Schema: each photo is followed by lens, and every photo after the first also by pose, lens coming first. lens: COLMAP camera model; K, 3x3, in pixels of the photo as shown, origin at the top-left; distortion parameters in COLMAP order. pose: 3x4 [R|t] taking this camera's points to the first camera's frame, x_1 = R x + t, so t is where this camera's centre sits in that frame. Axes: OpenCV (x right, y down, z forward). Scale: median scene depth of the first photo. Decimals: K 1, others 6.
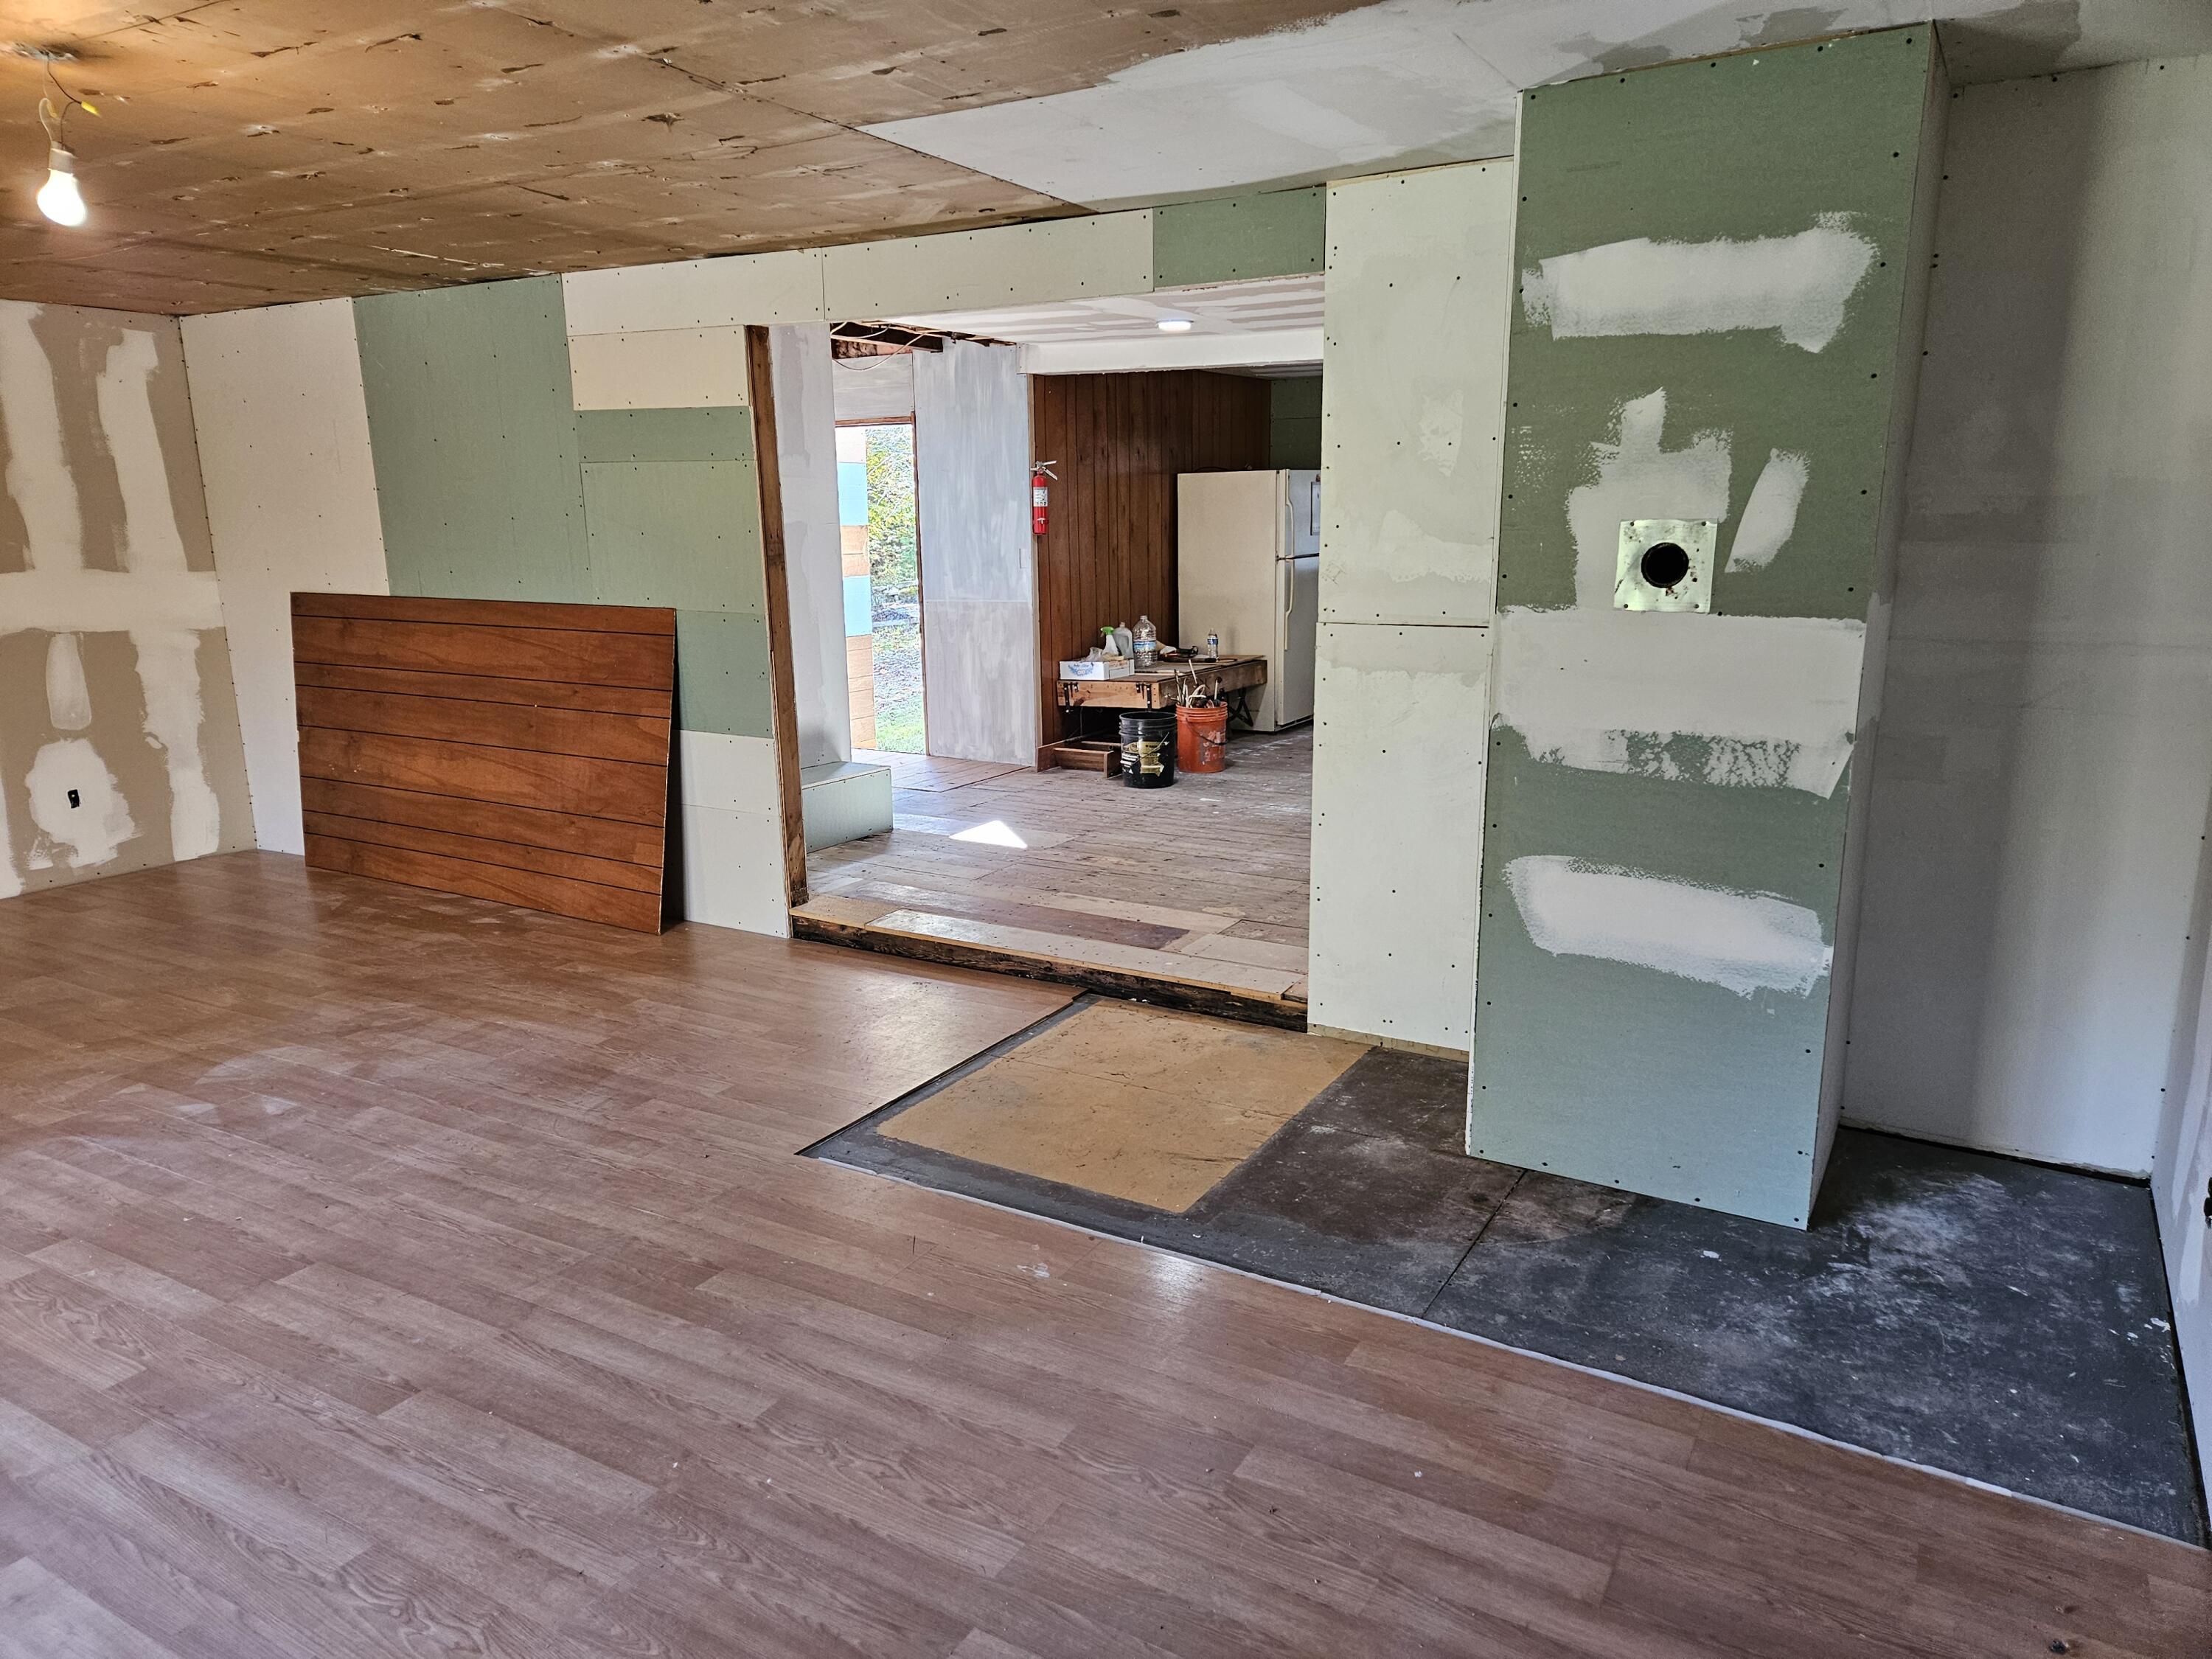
lens RADIAL K [[1471.9, 0, 1093.1], [0, 1471.9, 857.5], [0, 0, 1]] dist [0.069524, -0.046463]
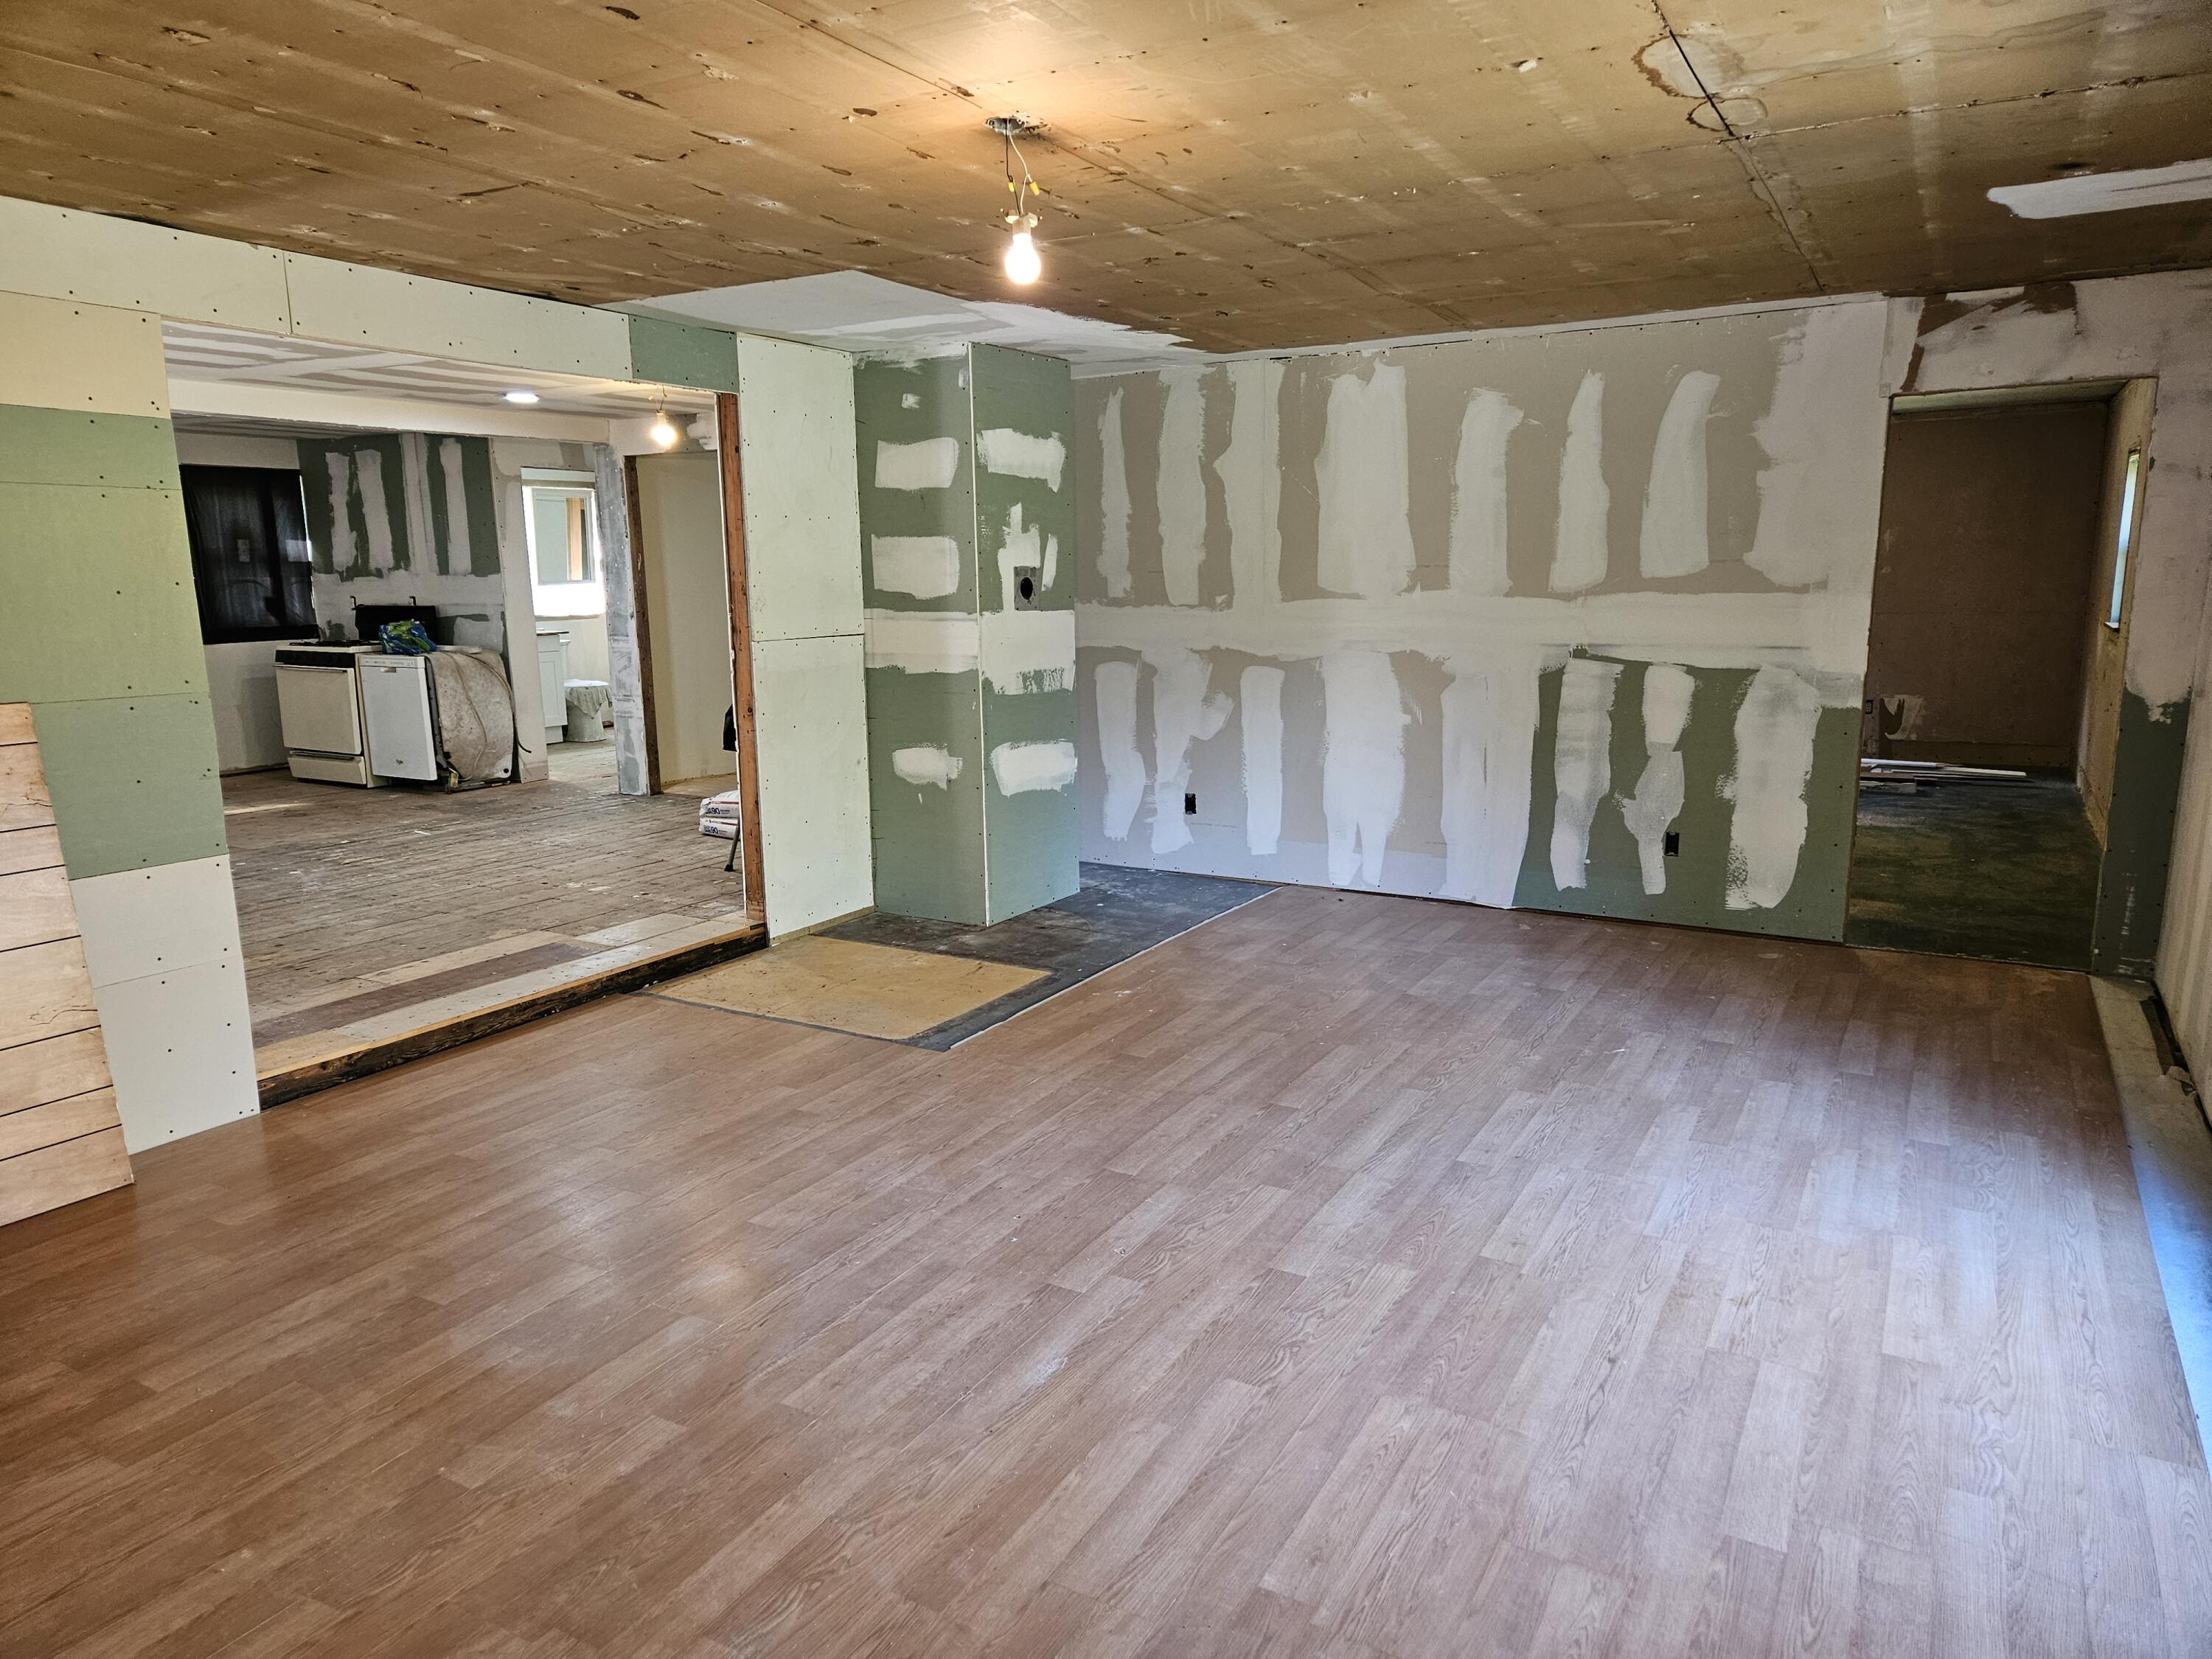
lens RADIAL K [[1471.9, 0, 1093.1], [0, 1471.9, 857.5], [0, 0, 1]] dist [0.069524, -0.046463]
pose [[-0.013052, -0.182413, 0.983135, -1.498777], [0.243323, 0.953084, 0.180068, -0.166059], [-0.969858, 0.241570, 0.031946, 0.835908]]
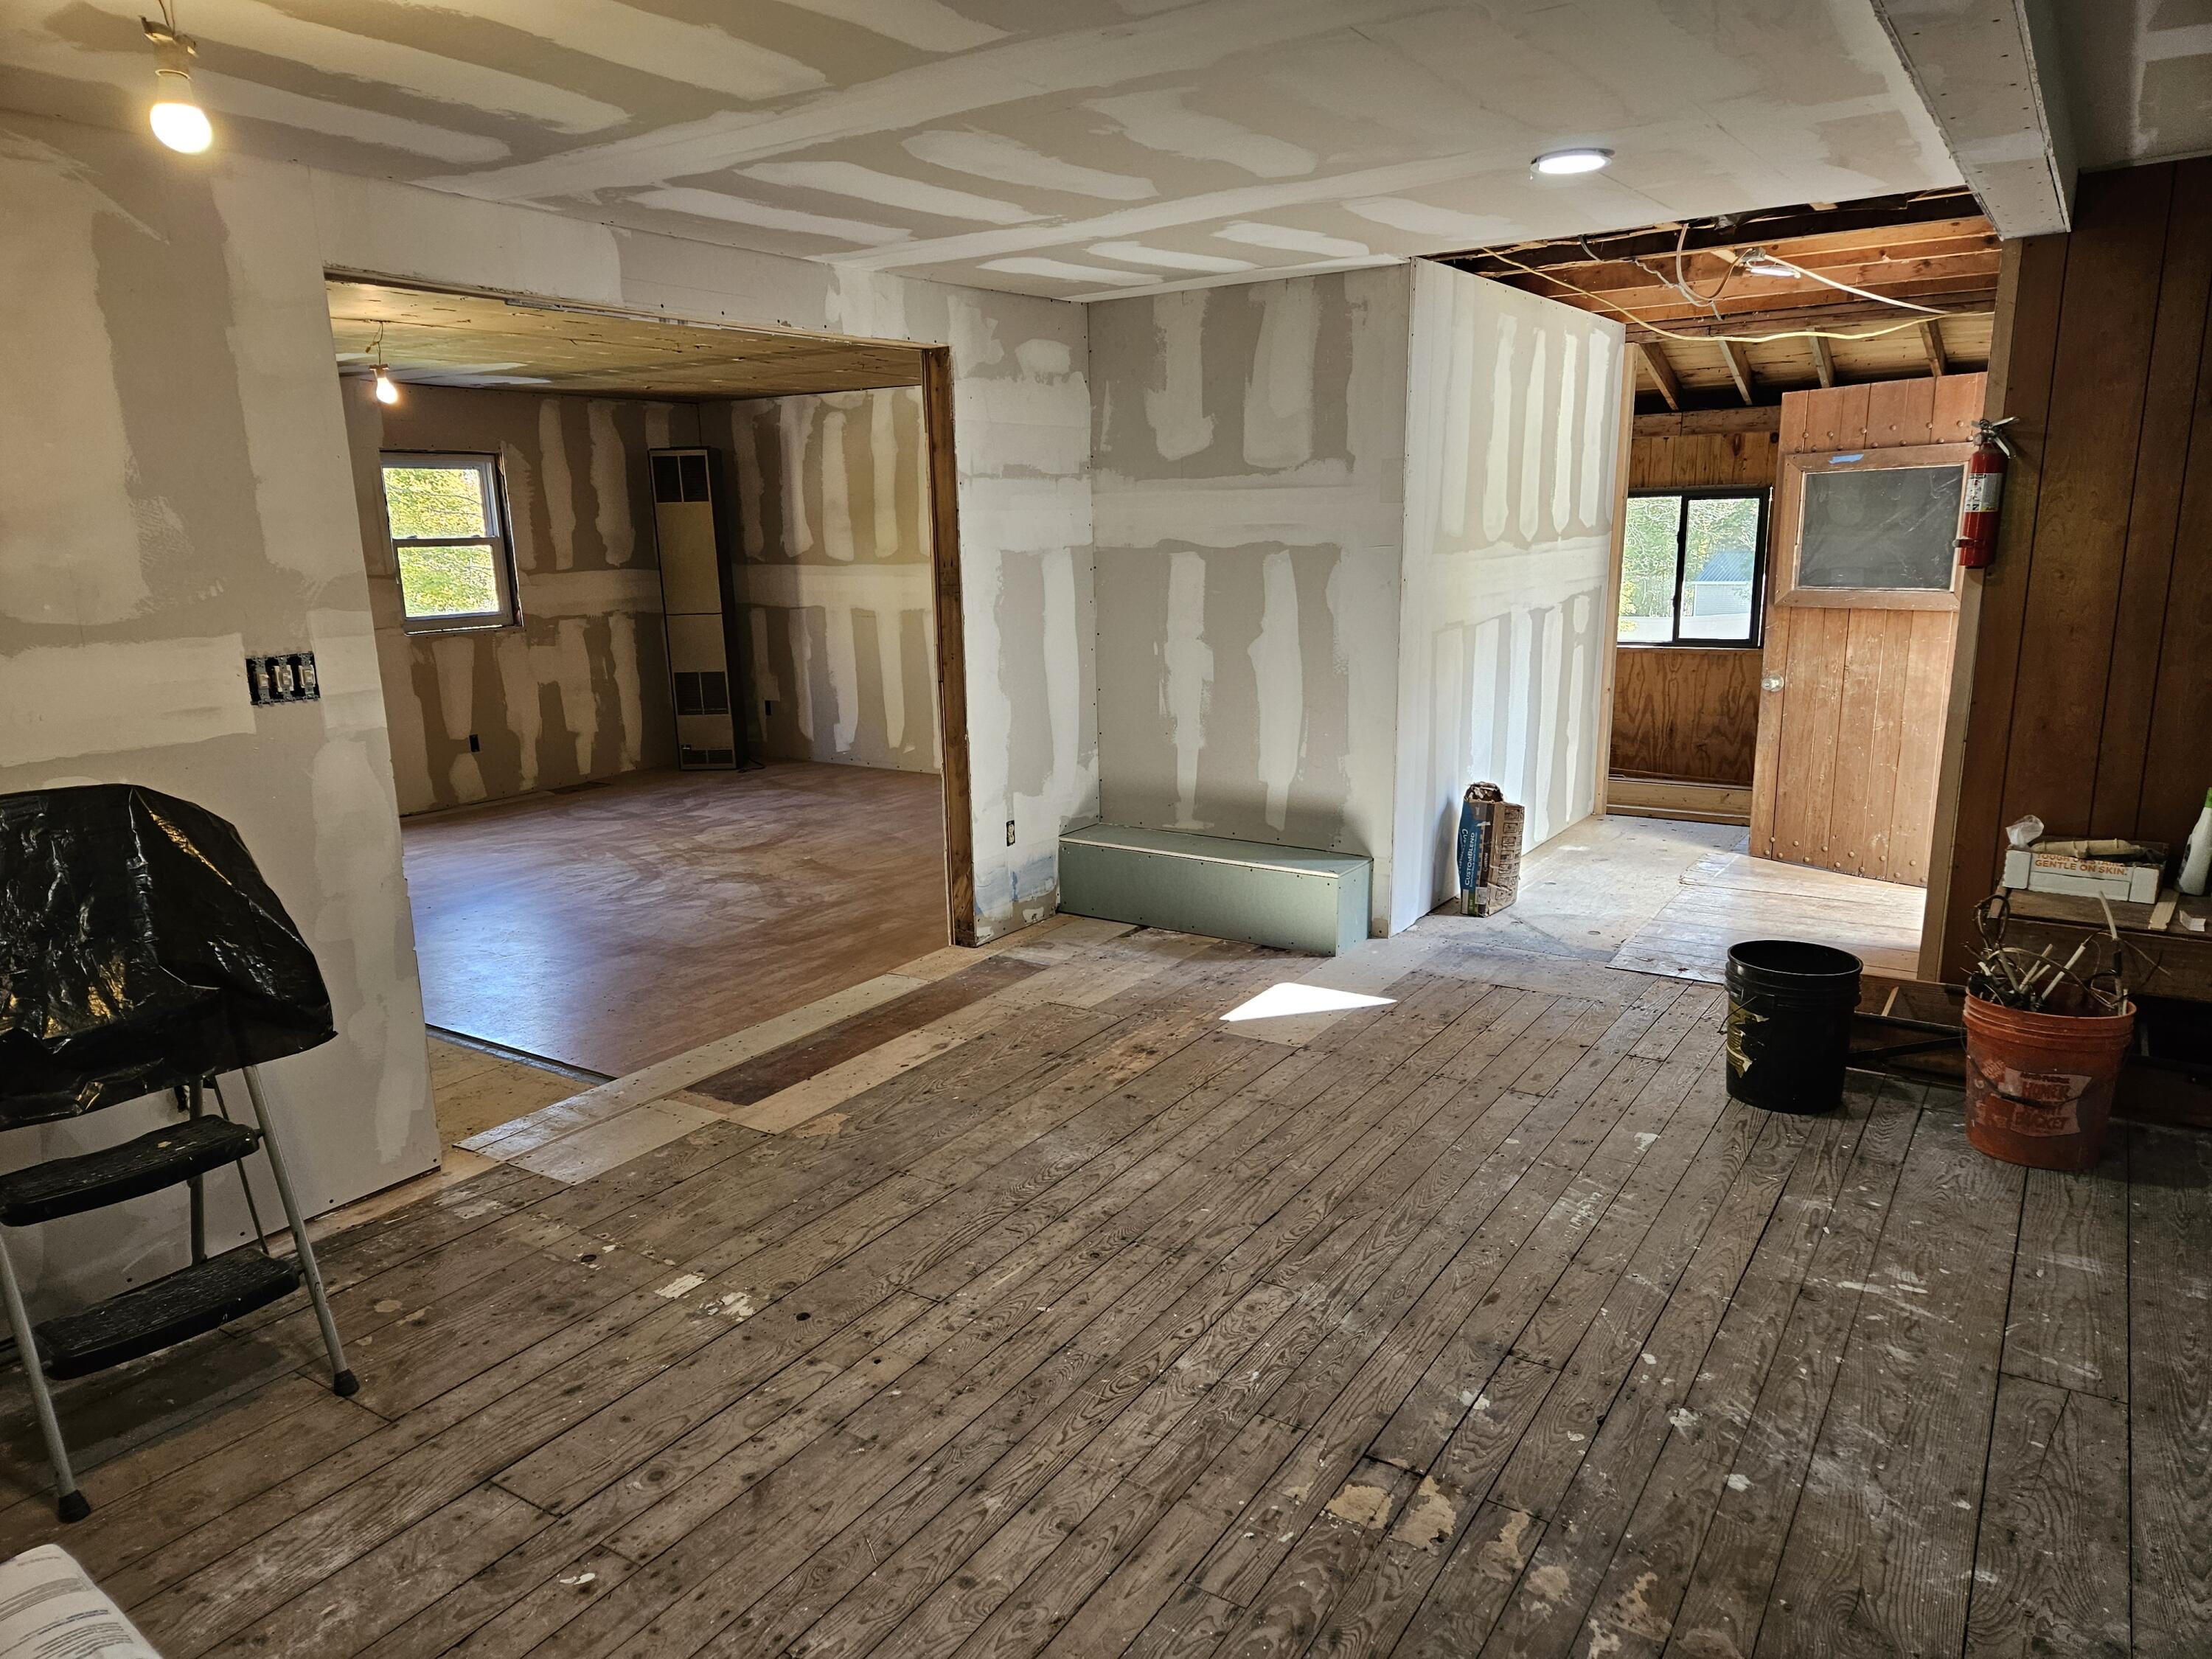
lens RADIAL K [[1471.9, 0, 1093.1], [0, 1471.9, 857.5], [0, 0, 1]] dist [0.069524, -0.046463]
pose [[-0.052835, 0.242289, -0.968765, 1.137542], [-0.208220, 0.946123, 0.247982, -0.442985], [0.976654, 0.214818, 0.000460, 1.702408]]
